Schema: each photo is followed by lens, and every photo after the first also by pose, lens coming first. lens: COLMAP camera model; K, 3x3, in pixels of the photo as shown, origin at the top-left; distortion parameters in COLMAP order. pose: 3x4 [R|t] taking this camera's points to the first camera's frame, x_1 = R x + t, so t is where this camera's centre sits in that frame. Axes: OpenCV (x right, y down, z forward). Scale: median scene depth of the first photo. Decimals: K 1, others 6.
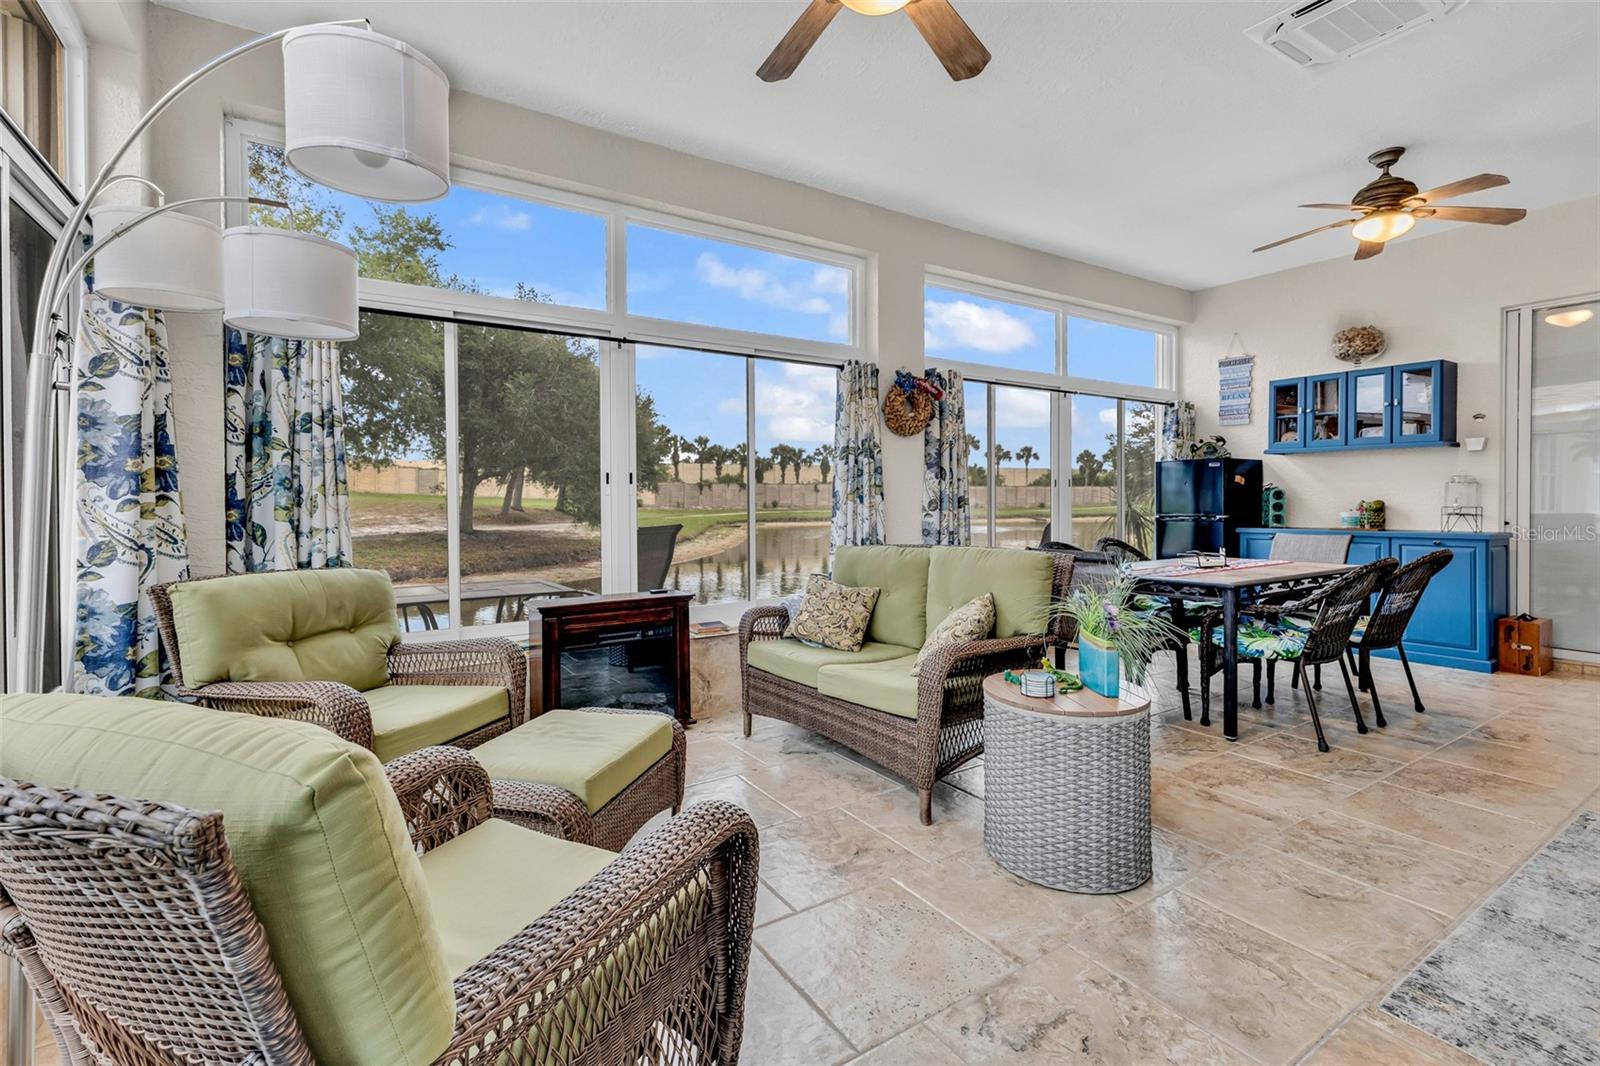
lens RADIAL K [[709.4, 0, 795.4], [0, 709.4, 508.6], [0, 0, 1]] dist [0.016822, -0.004290]
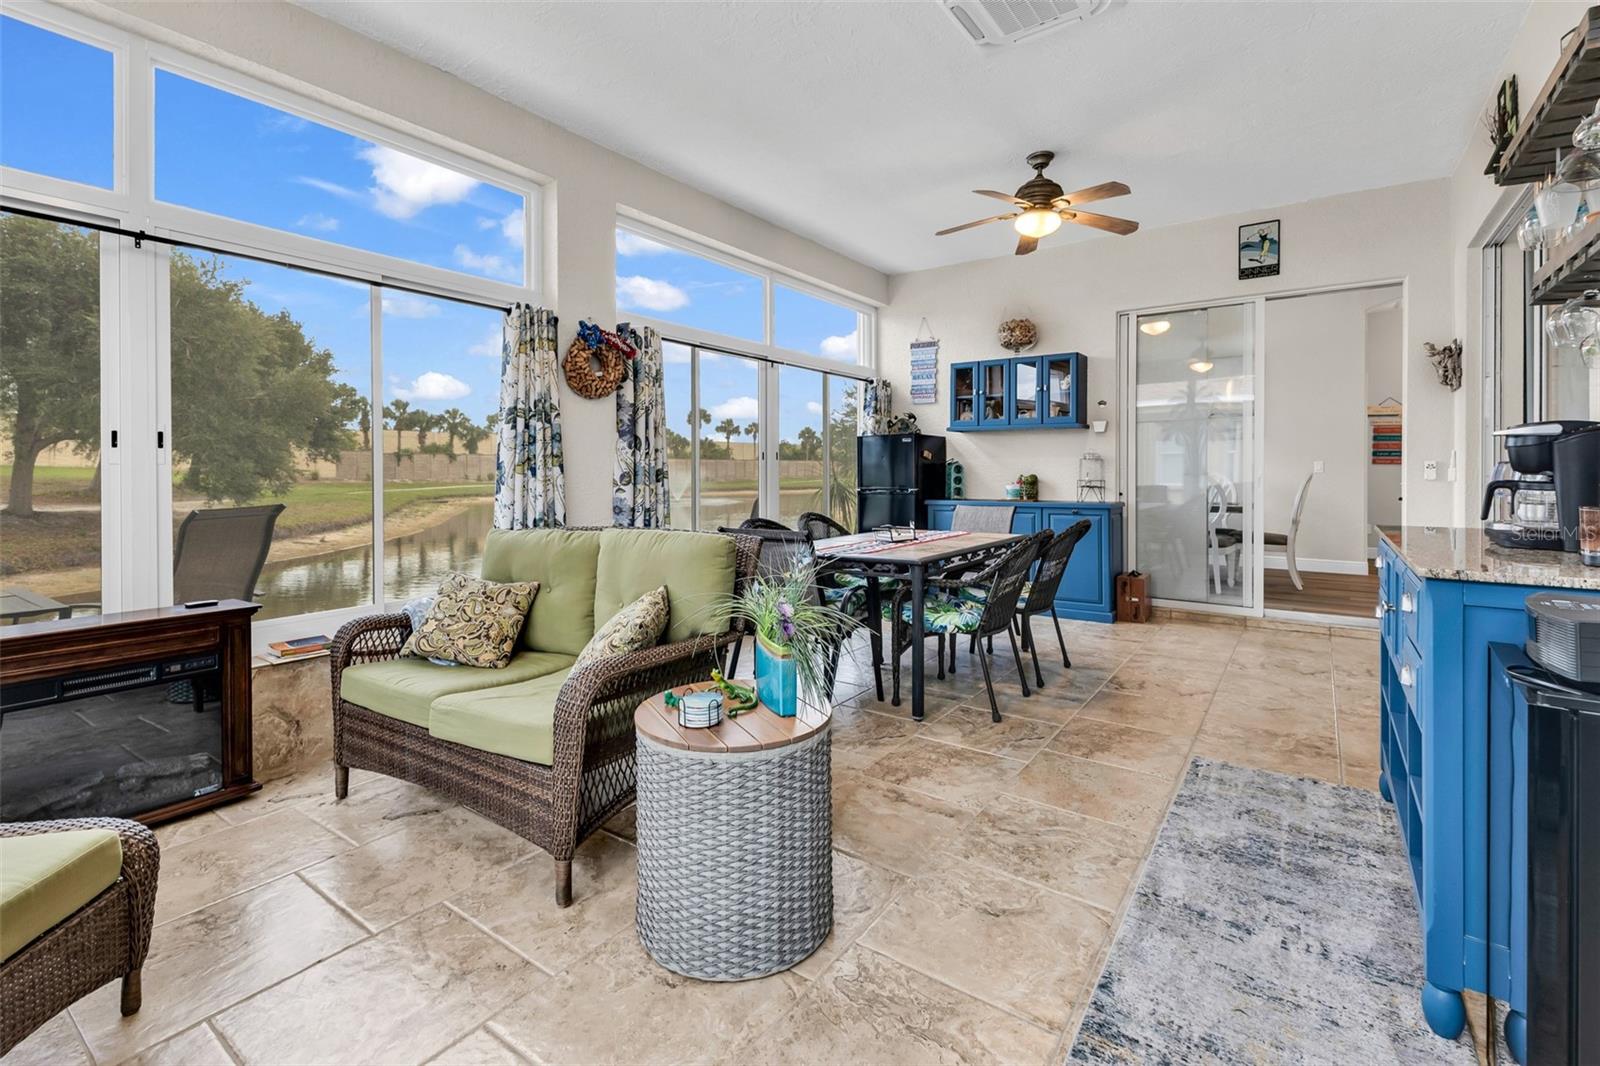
lens RADIAL K [[709.4, 0, 793.6], [0, 709.4, 474.0], [0, 0, 1]] dist [0.016822, -0.004290]
pose [[0.933183, 0.002508, 0.359392, 0.092512], [0.001328, 0.999945, -0.010426, -0.001986], [-0.359398, 0.010207, 0.933128, 0.139222]]
